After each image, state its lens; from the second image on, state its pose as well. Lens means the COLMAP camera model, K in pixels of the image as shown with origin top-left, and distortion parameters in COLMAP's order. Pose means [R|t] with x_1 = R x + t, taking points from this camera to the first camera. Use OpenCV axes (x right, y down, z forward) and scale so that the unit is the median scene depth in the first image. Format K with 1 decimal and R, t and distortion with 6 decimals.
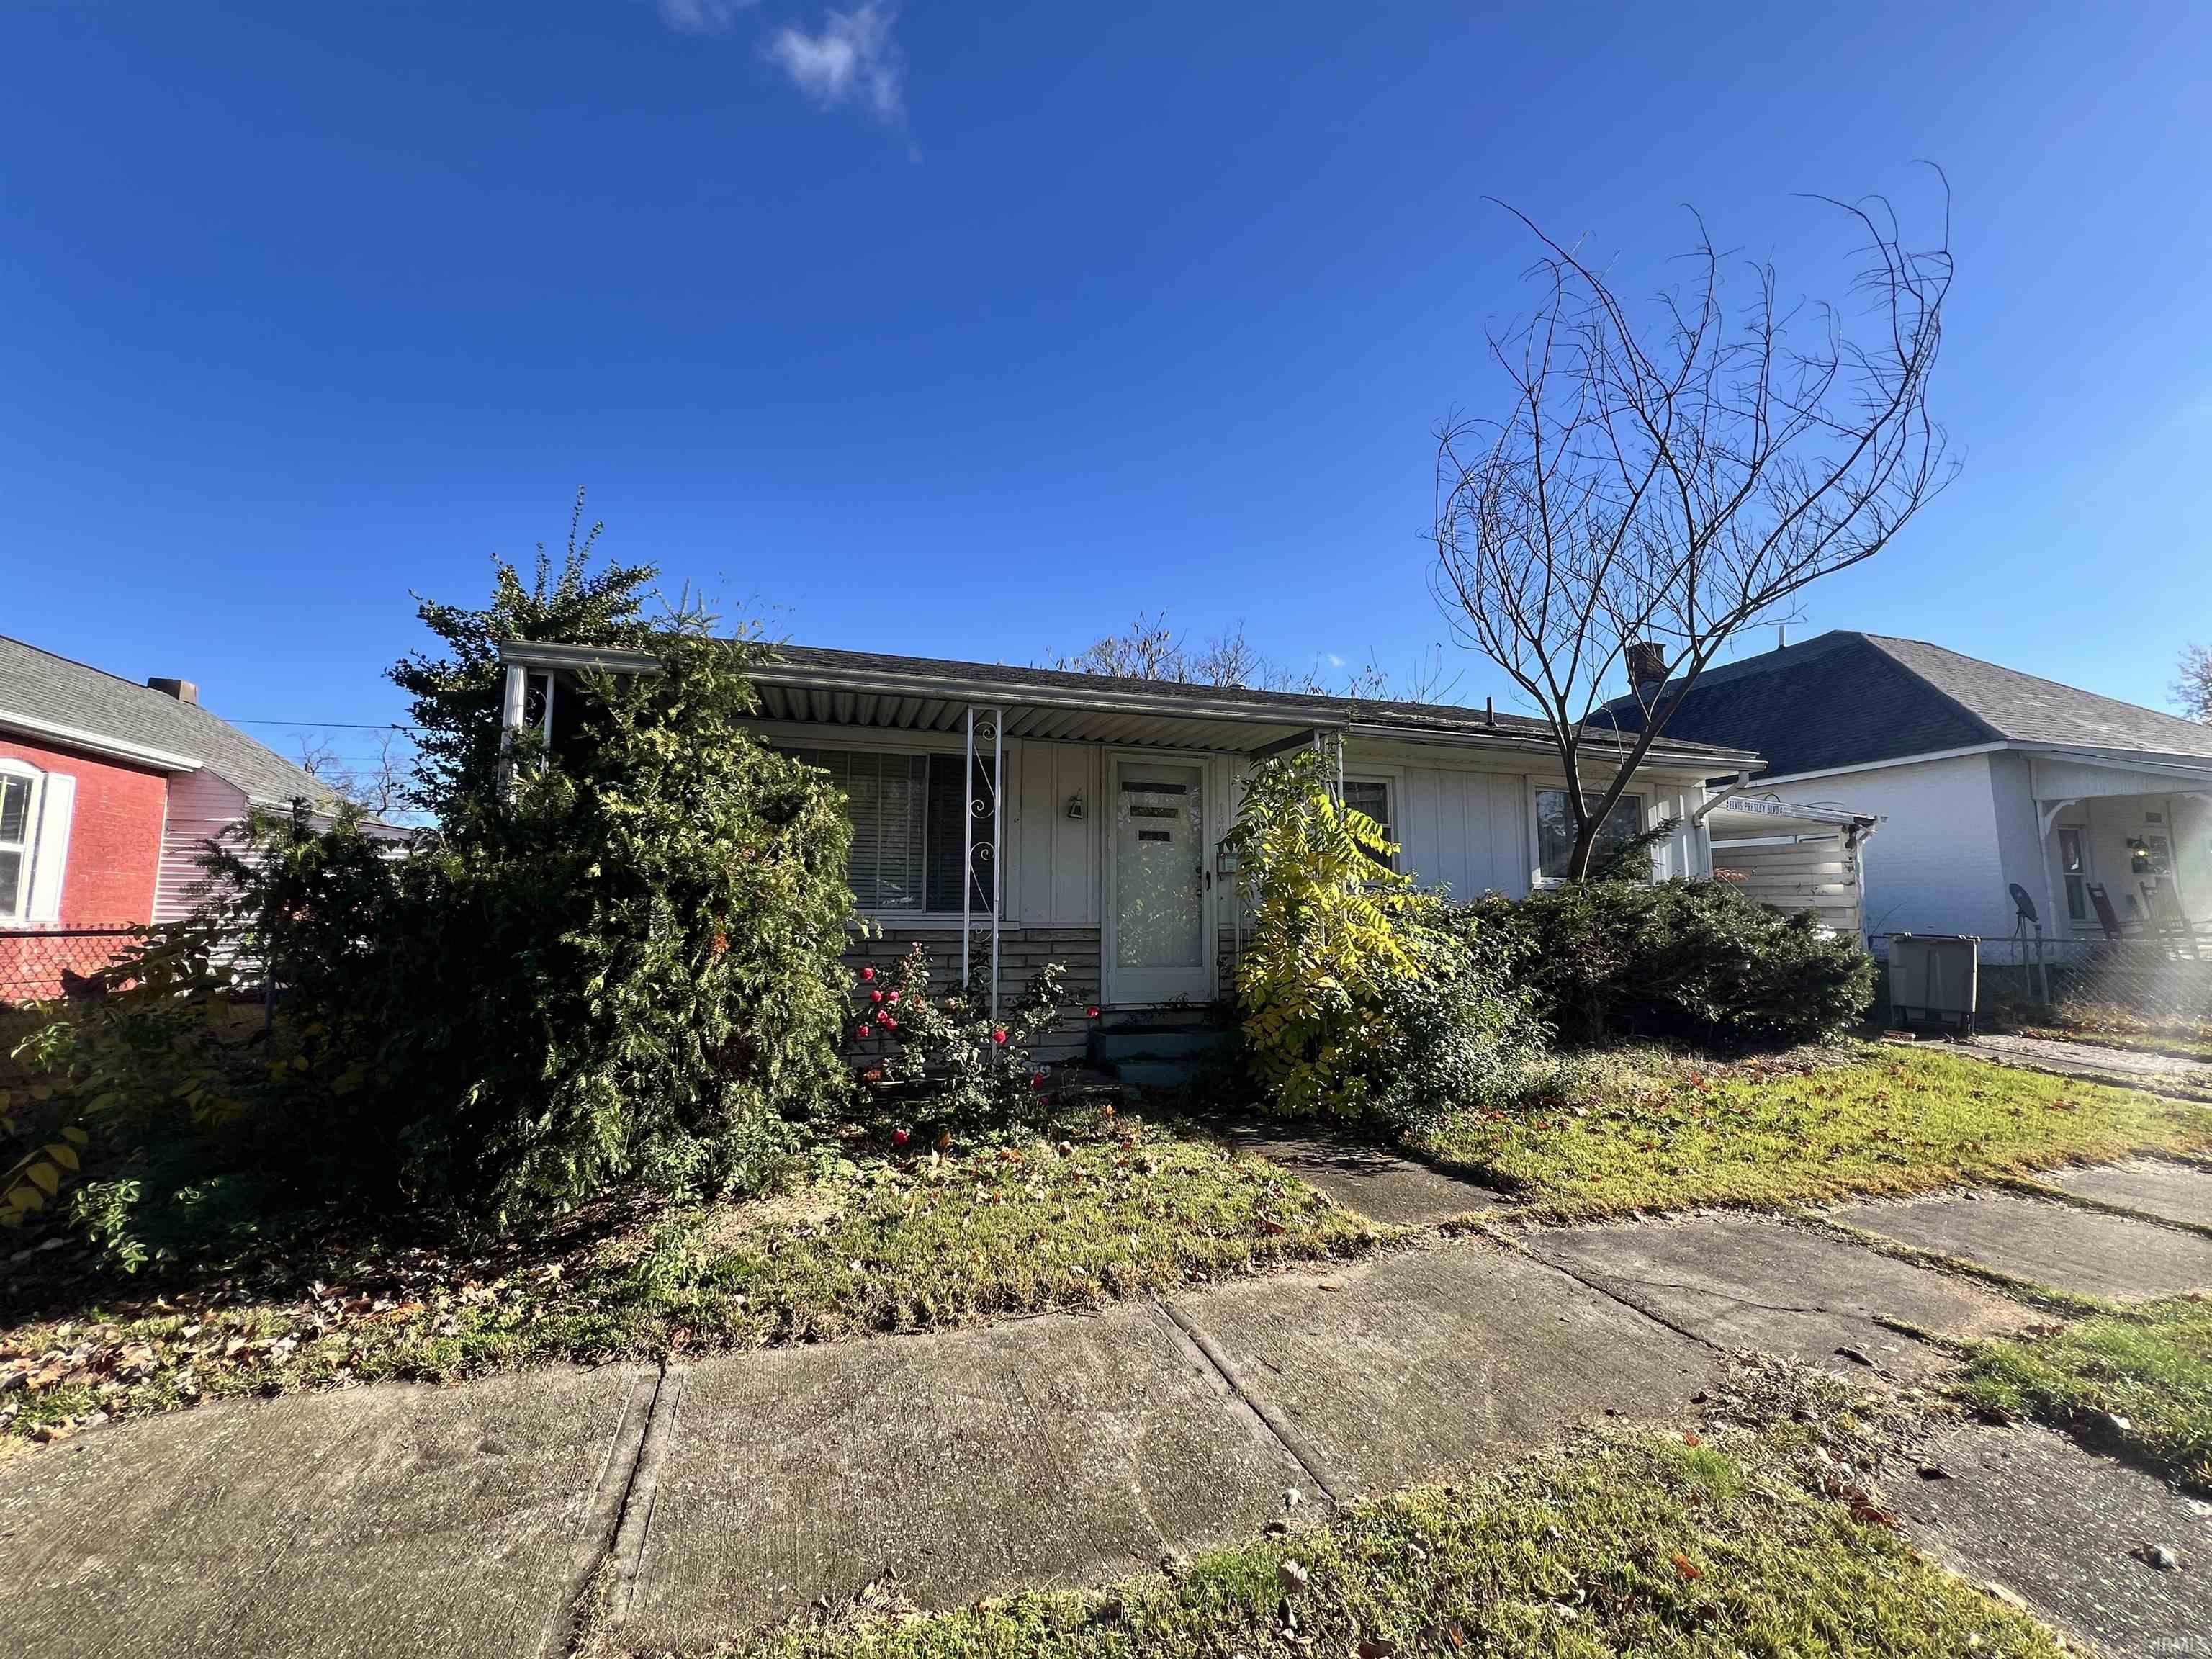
lens RADIAL K [[884.3, 0, 1107.8], [0, 884.3, 824.3], [0, 0, 1]] dist [-0.002959, 0.000412]
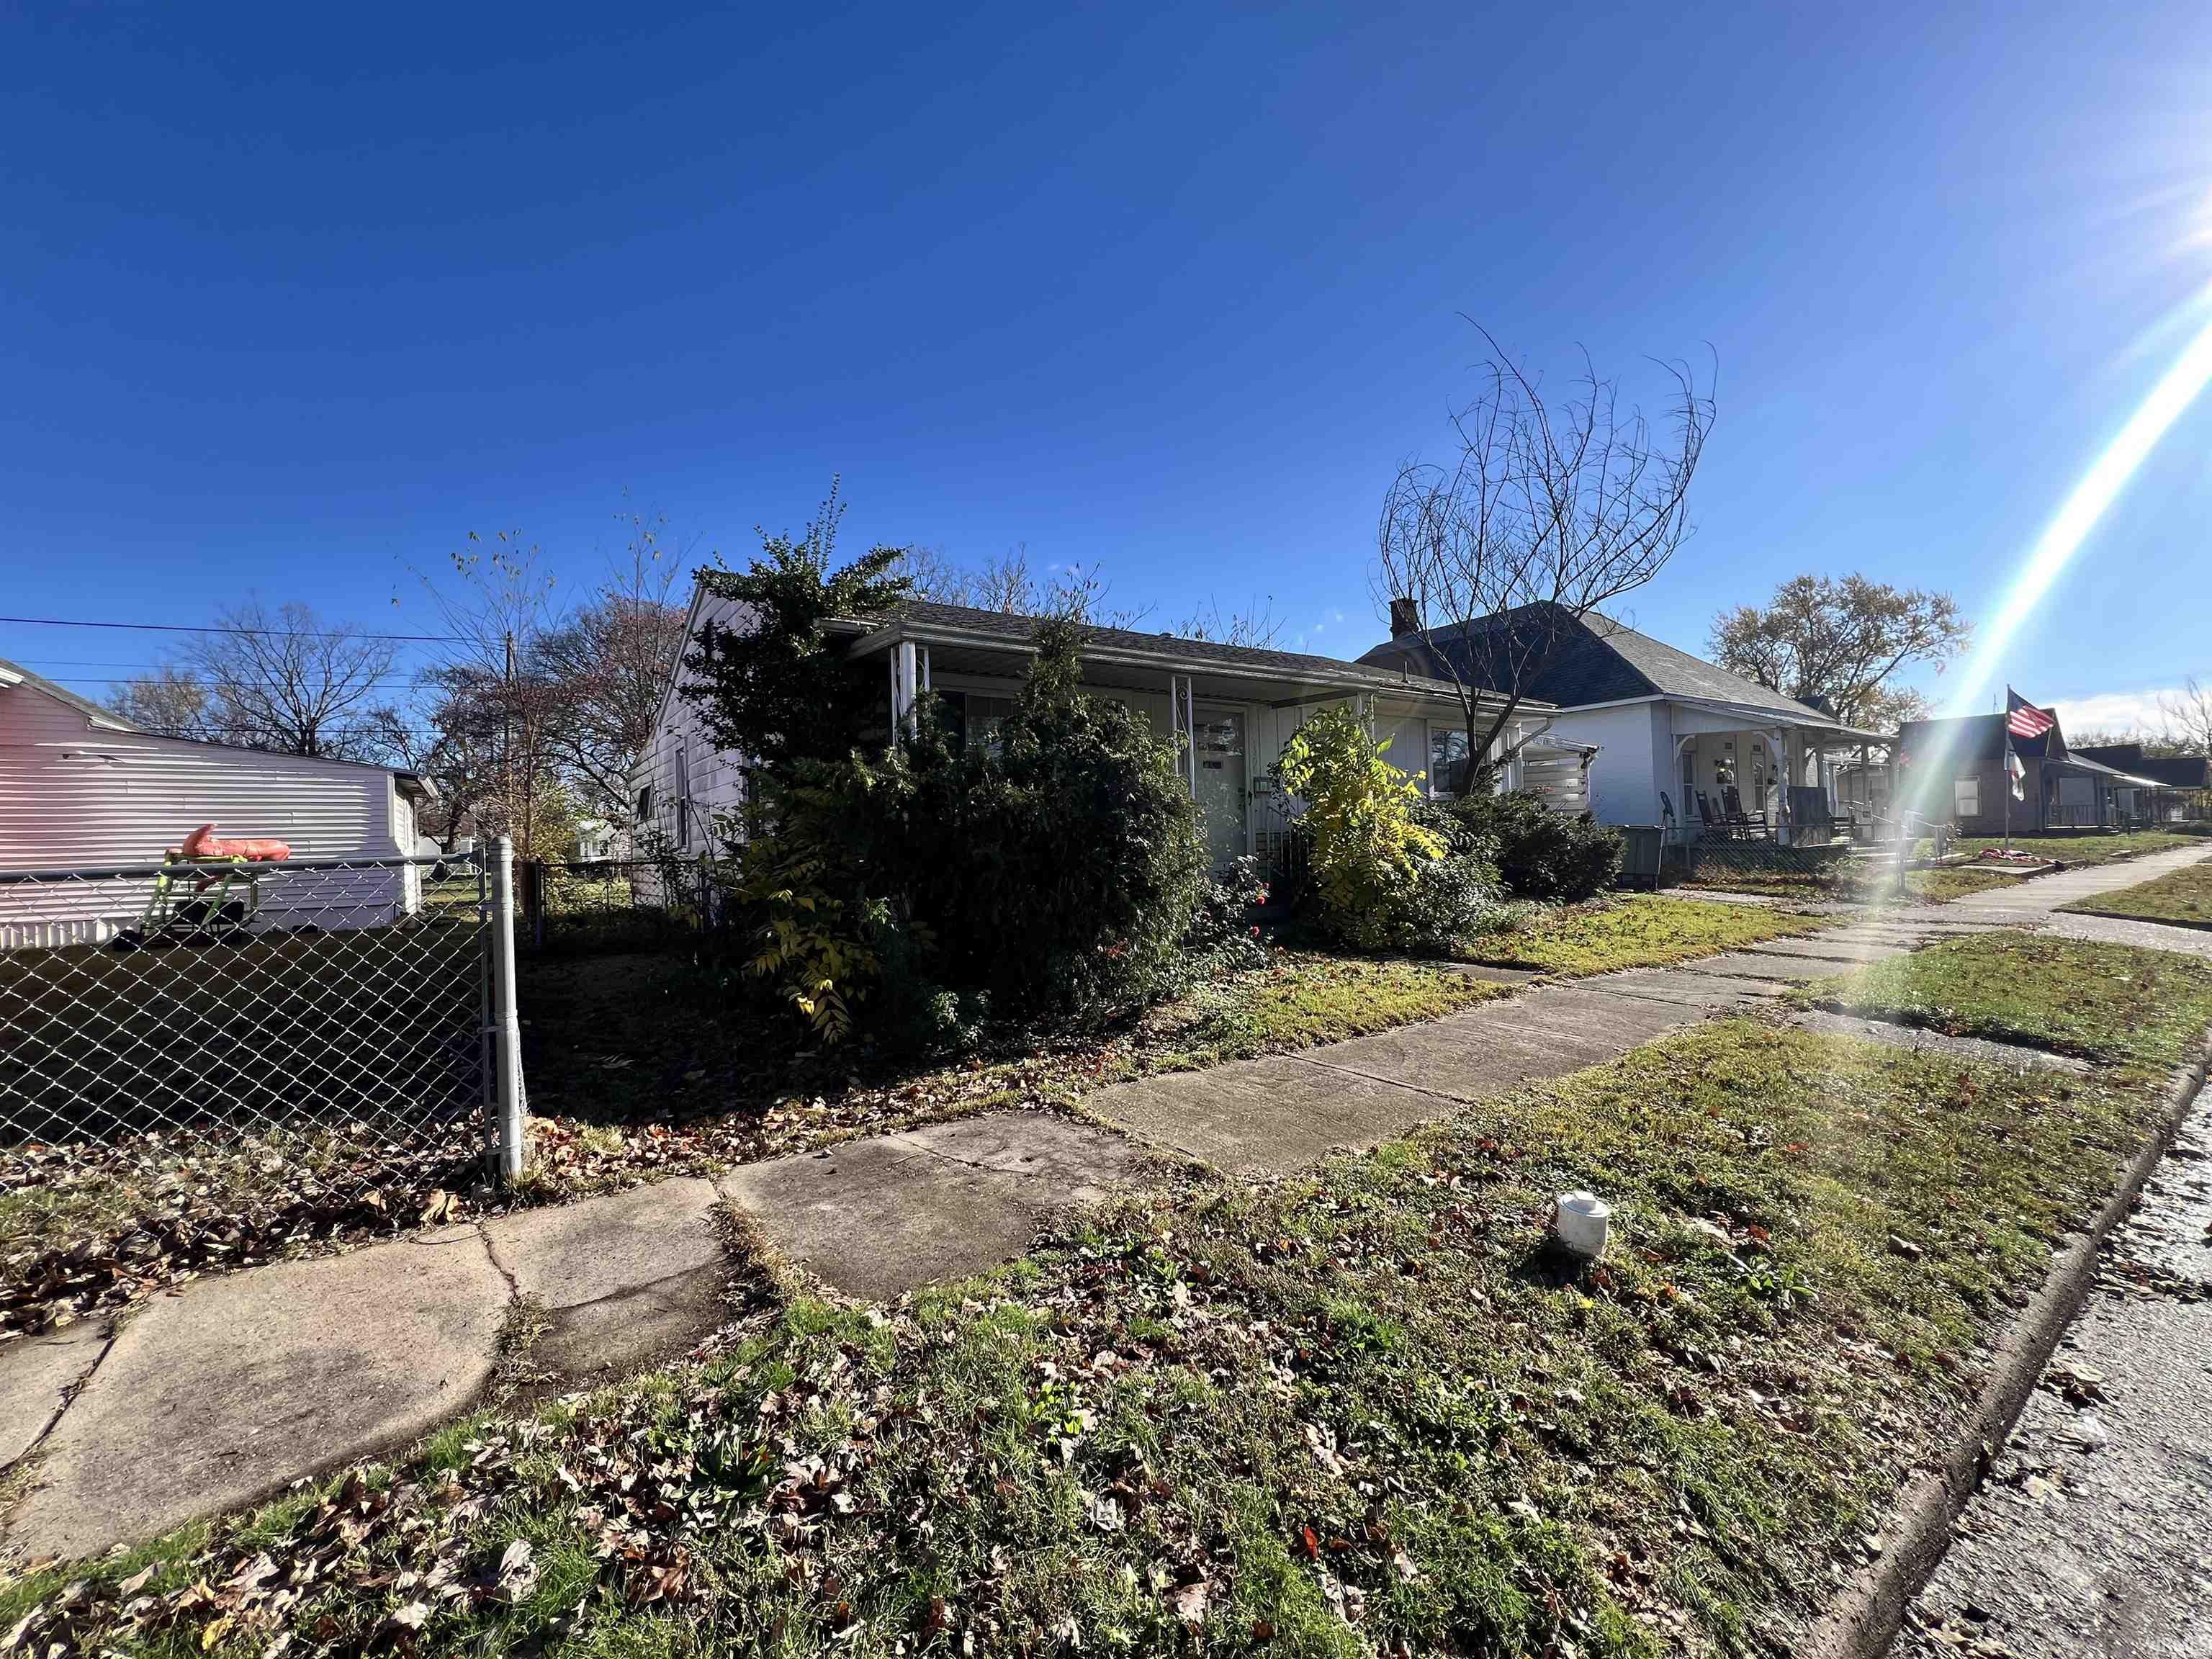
lens RADIAL K [[884.3, 0, 1102.4], [0, 884.3, 829.9], [0, 0, 1]] dist [-0.002959, 0.000412]
pose [[0.955739, -0.025599, 0.293099, -0.565224], [-0.003913, 0.995014, 0.099663, -0.024276], [-0.294189, -0.096398, 0.950873, -0.258469]]
